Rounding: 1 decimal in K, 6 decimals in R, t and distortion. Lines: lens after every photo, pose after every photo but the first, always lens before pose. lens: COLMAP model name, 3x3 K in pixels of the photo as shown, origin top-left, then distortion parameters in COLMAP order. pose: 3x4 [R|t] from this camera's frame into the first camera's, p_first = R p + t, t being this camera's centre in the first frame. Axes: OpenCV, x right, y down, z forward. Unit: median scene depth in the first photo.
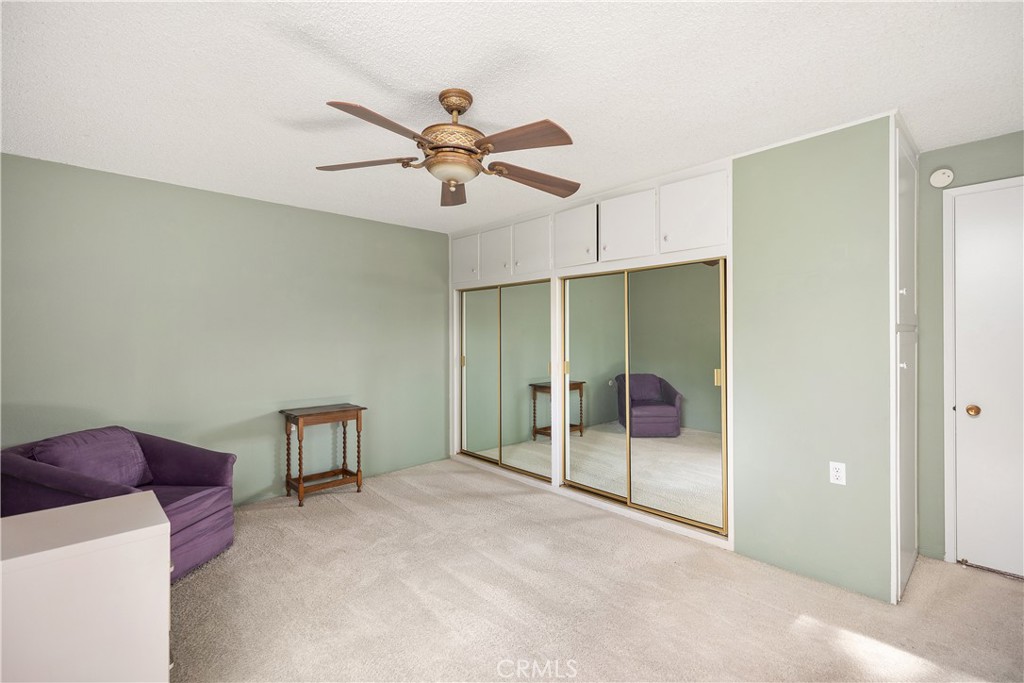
lens RADIAL K [[461.7, 0, 508.8], [0, 461.7, 331.4], [0, 0, 1]] dist [0.002982, -0.000006]
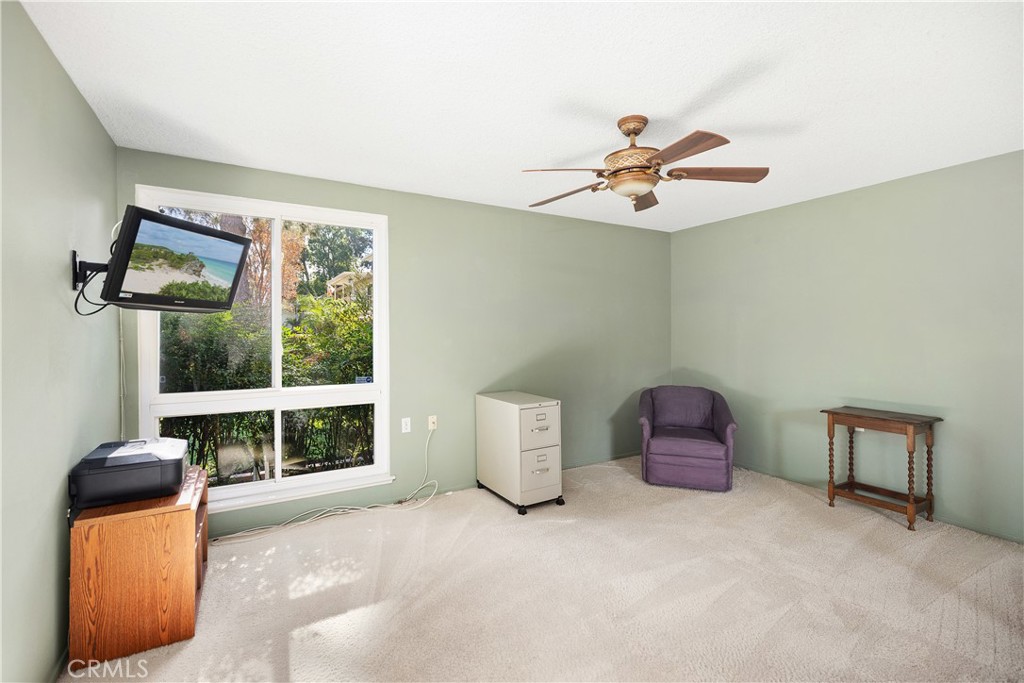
lens RADIAL K [[461.7, 0, 508.8], [0, 461.7, 331.4], [0, 0, 1]] dist [0.002982, -0.000006]
pose [[-0.231491, -0.000225, -0.972837, 0.901204], [0.014143, 0.999894, -0.003597, 0.011627], [0.972734, -0.014591, -0.231463, 0.808782]]
